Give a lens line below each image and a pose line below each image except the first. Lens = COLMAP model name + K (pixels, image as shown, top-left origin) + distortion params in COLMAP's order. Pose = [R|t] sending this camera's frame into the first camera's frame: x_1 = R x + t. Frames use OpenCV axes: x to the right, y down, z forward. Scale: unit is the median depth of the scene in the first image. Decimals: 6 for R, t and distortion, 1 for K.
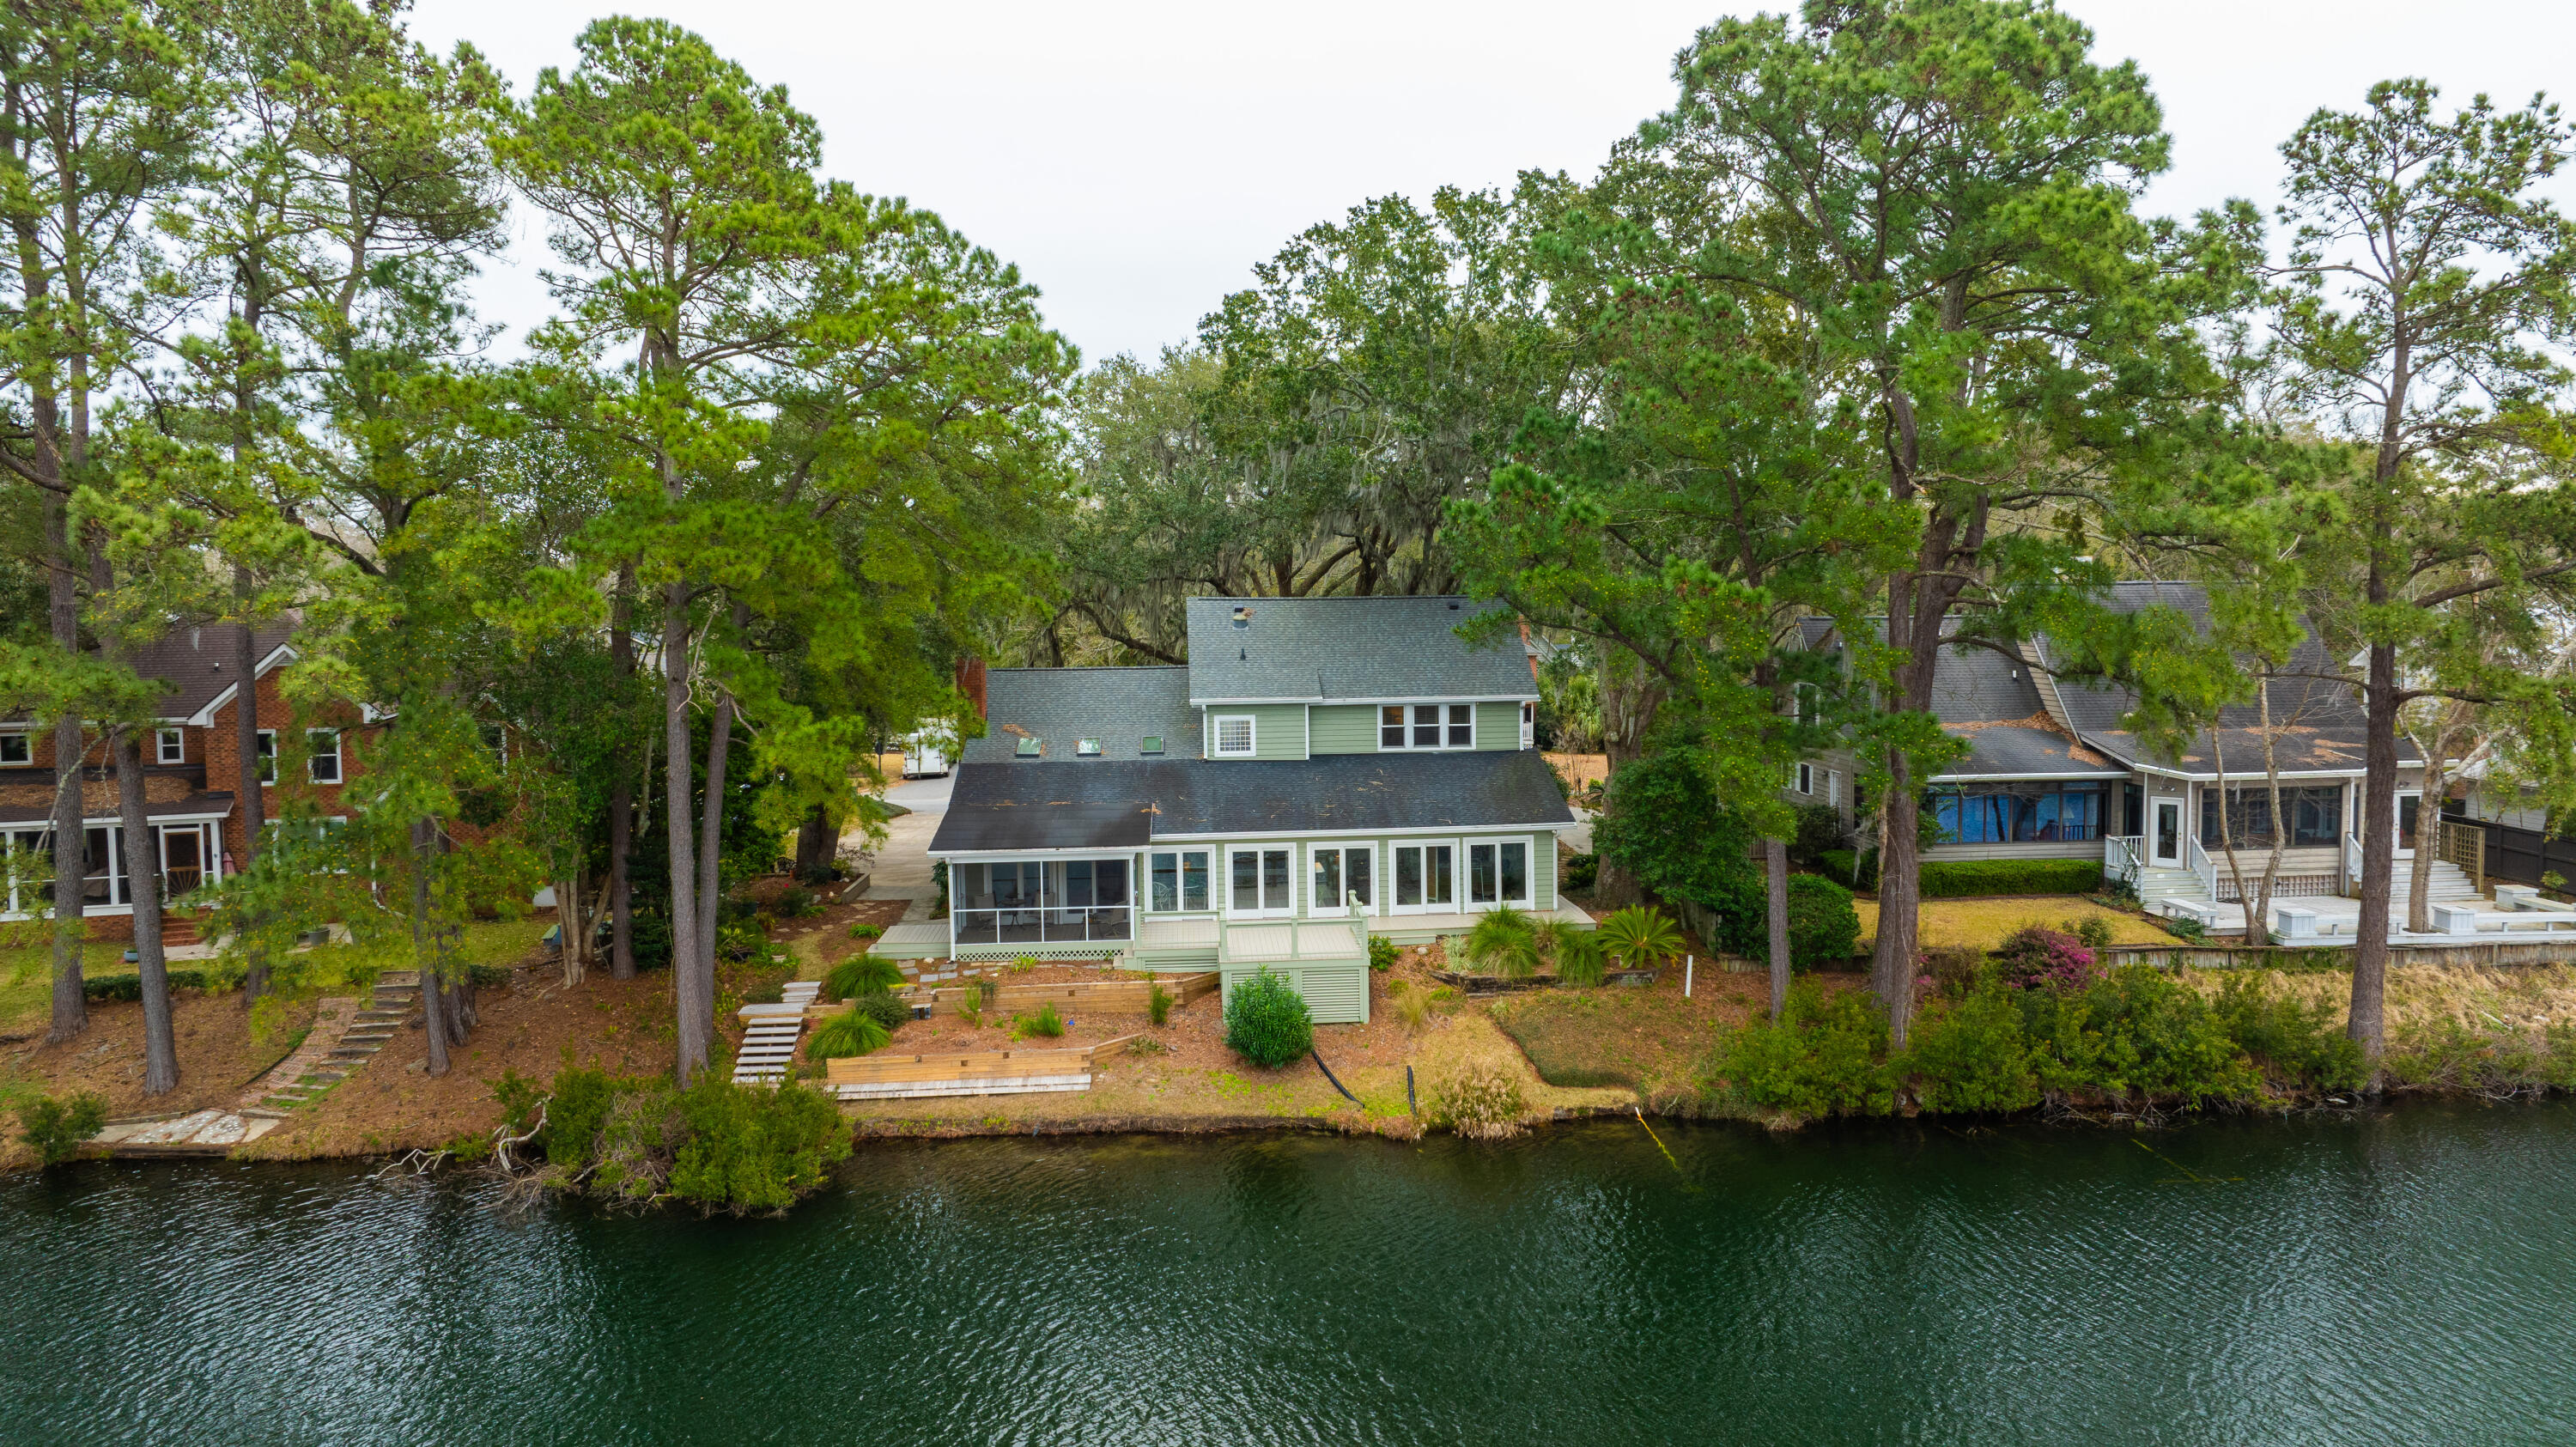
lens RADIAL K [[1808.0, 0, 1281.0], [0, 1808.0, 722.8], [0, 0, 1]] dist [-0.032336, 0.026938]
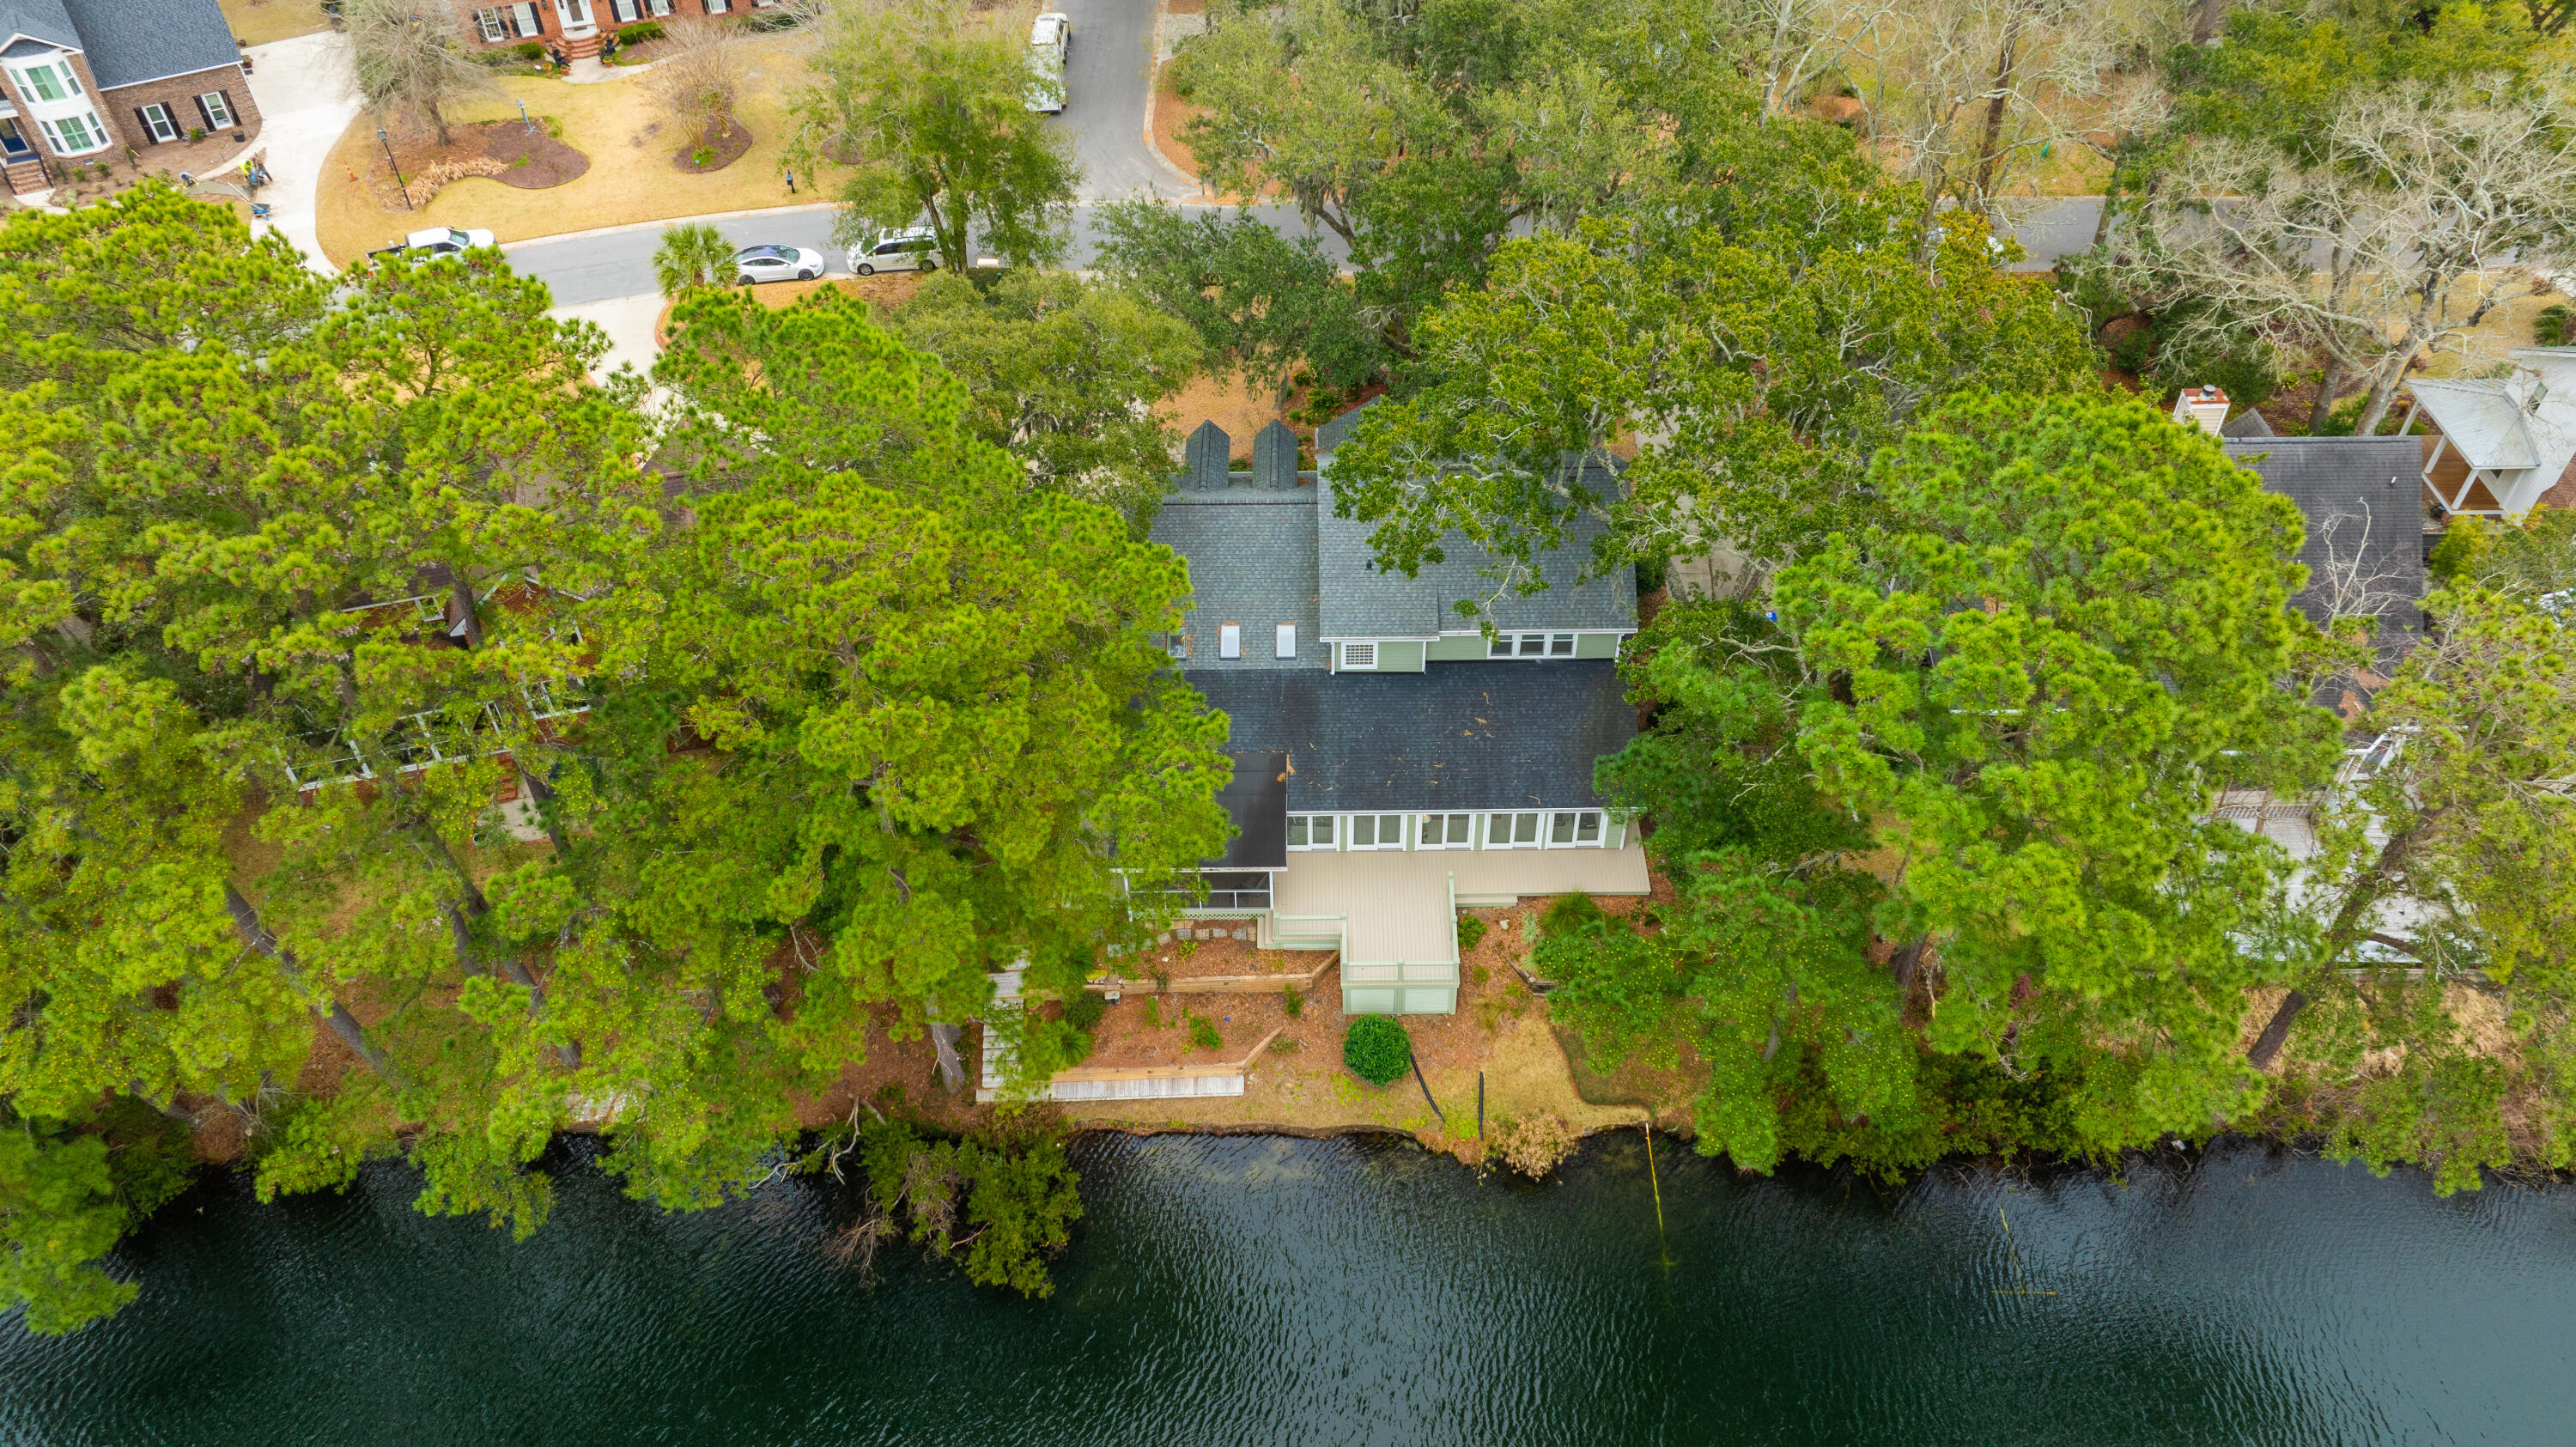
lens RADIAL K [[1808.0, 0, 1290.0], [0, 1808.0, 711.6], [0, 0, 1]] dist [-0.032336, 0.026938]
pose [[0.998289, 0.041536, -0.041162, -0.026083], [-0.005094, 0.763002, 0.646376, -0.858006], [0.058255, -0.645060, 0.761908, 0.146905]]
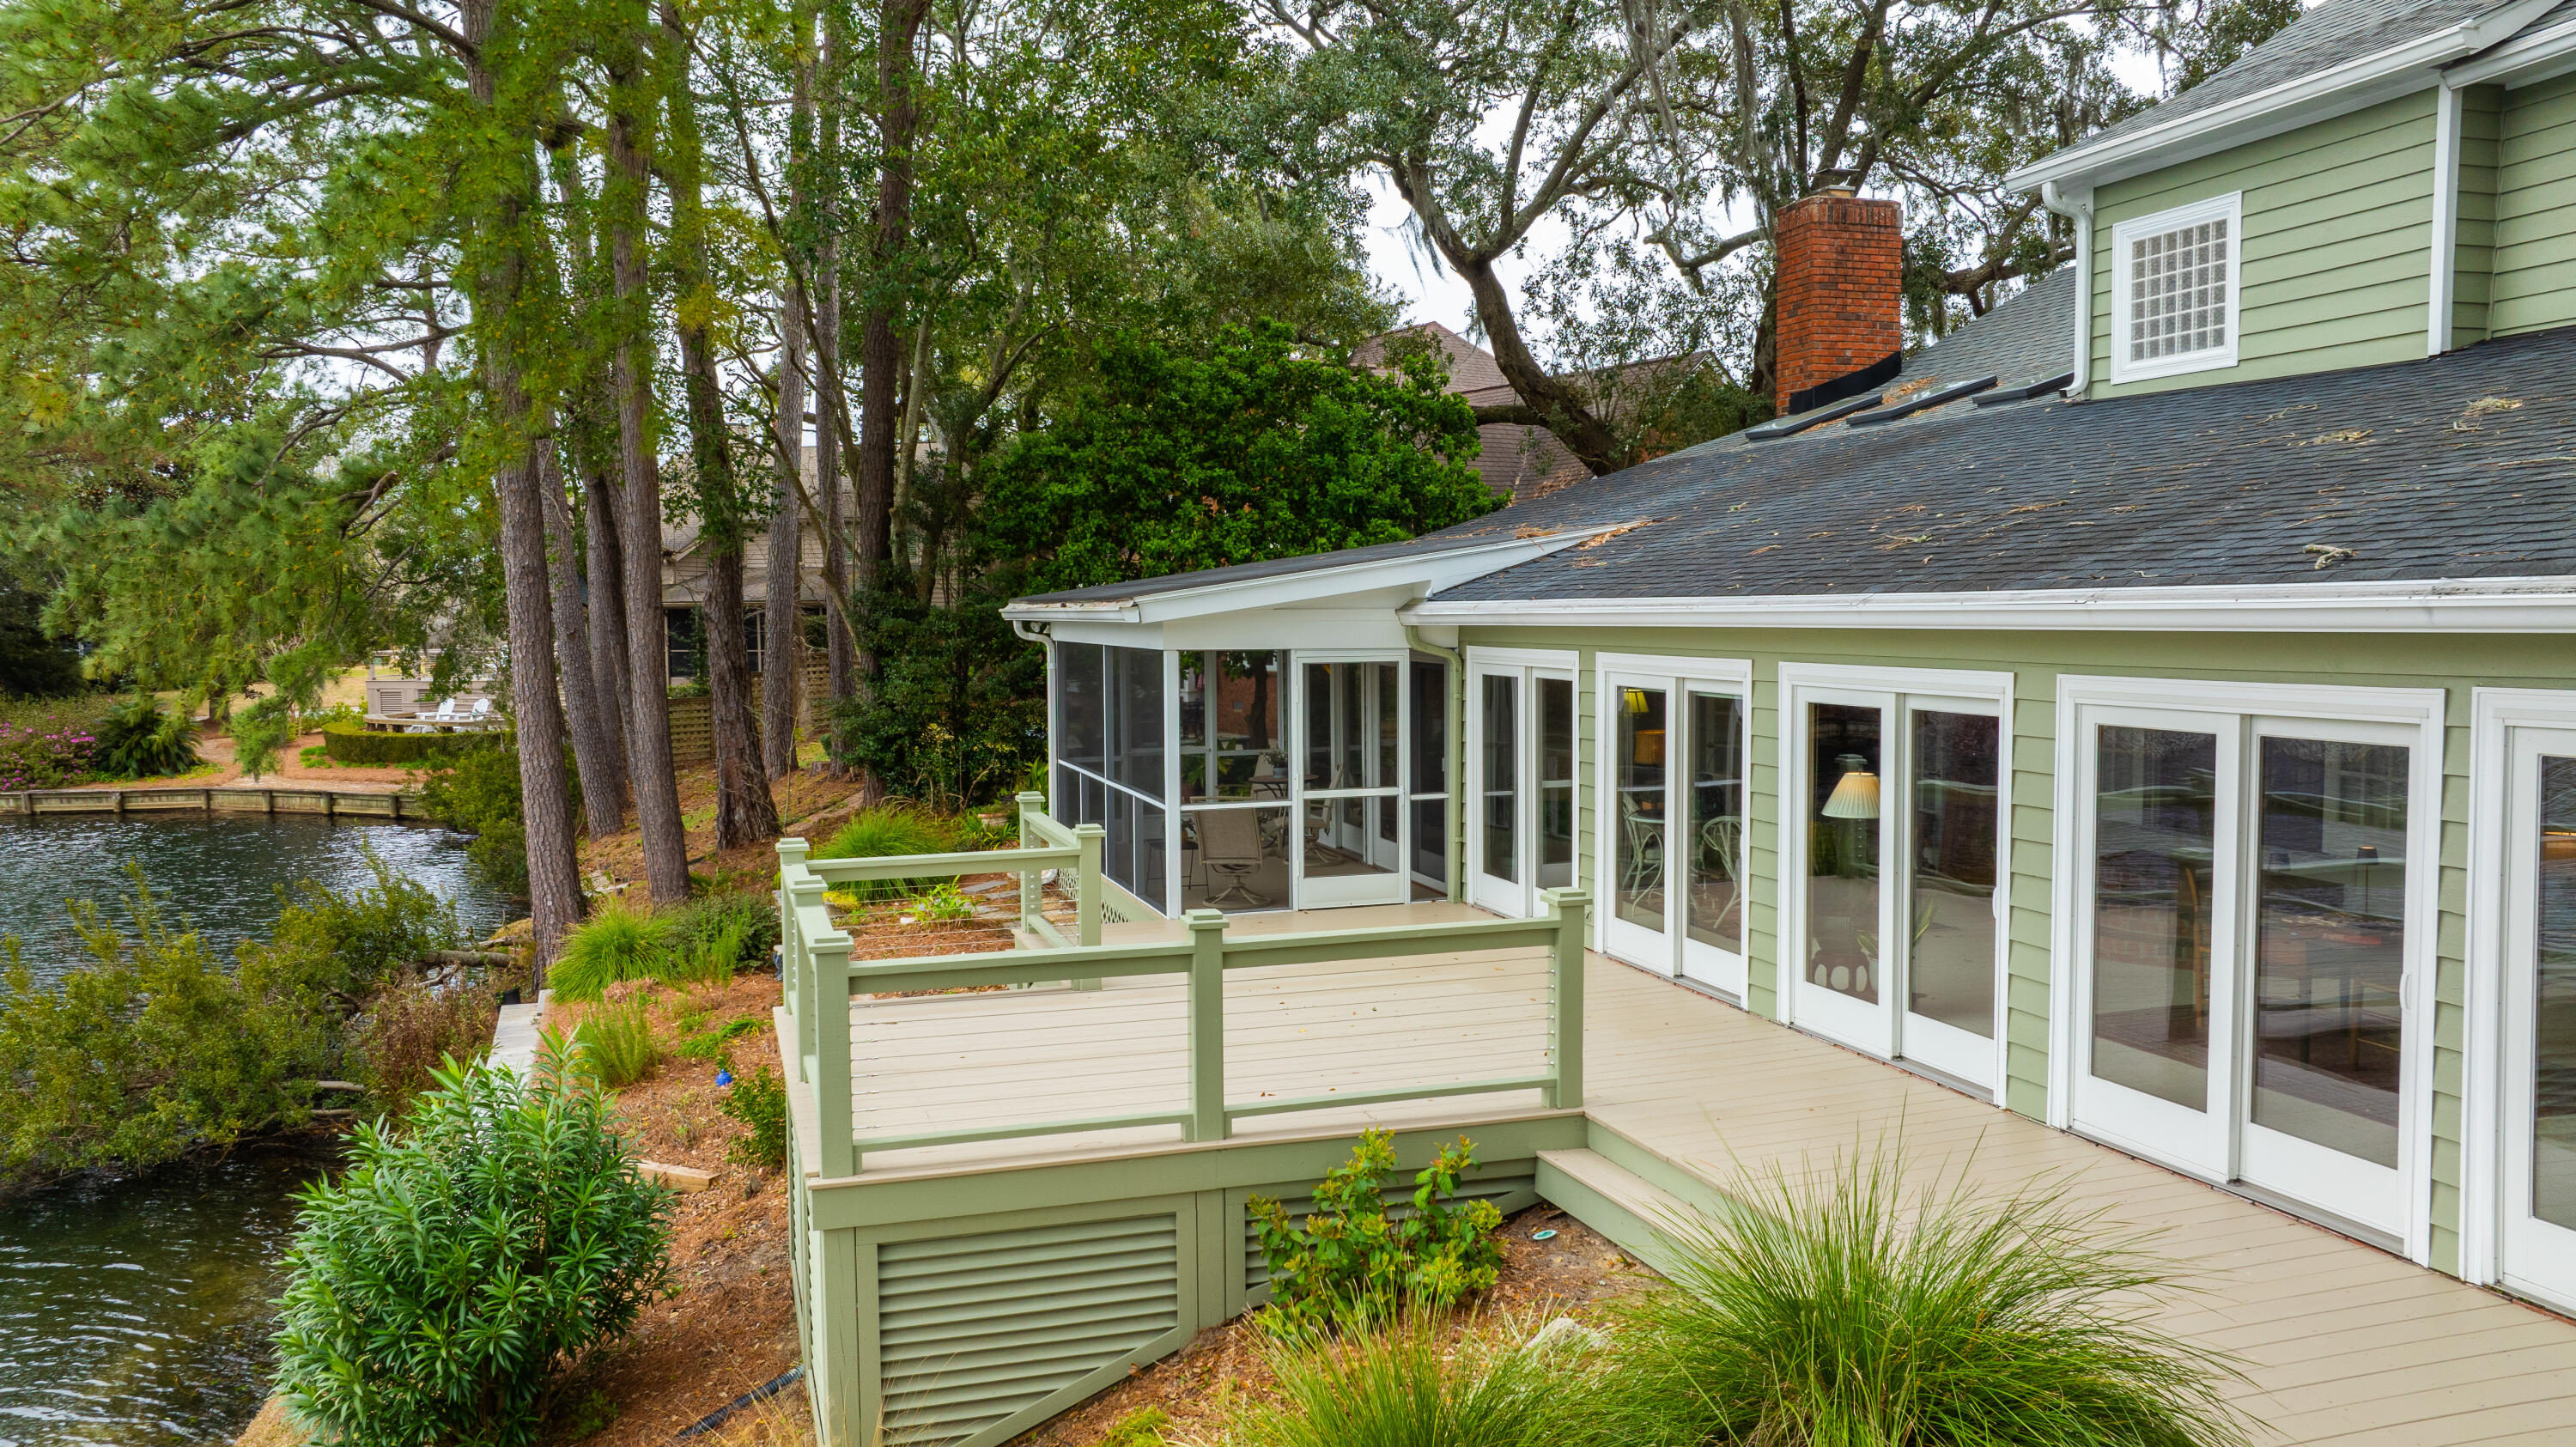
lens RADIAL K [[1808.0, 0, 1292.1], [0, 1808.0, 710.7], [0, 0, 1]] dist [-0.032336, 0.026938]
pose [[0.255616, 0.073990, -0.963943, 0.234970], [-0.057424, 0.996469, 0.061259, 0.071225], [0.965071, 0.039695, 0.258963, 1.013561]]
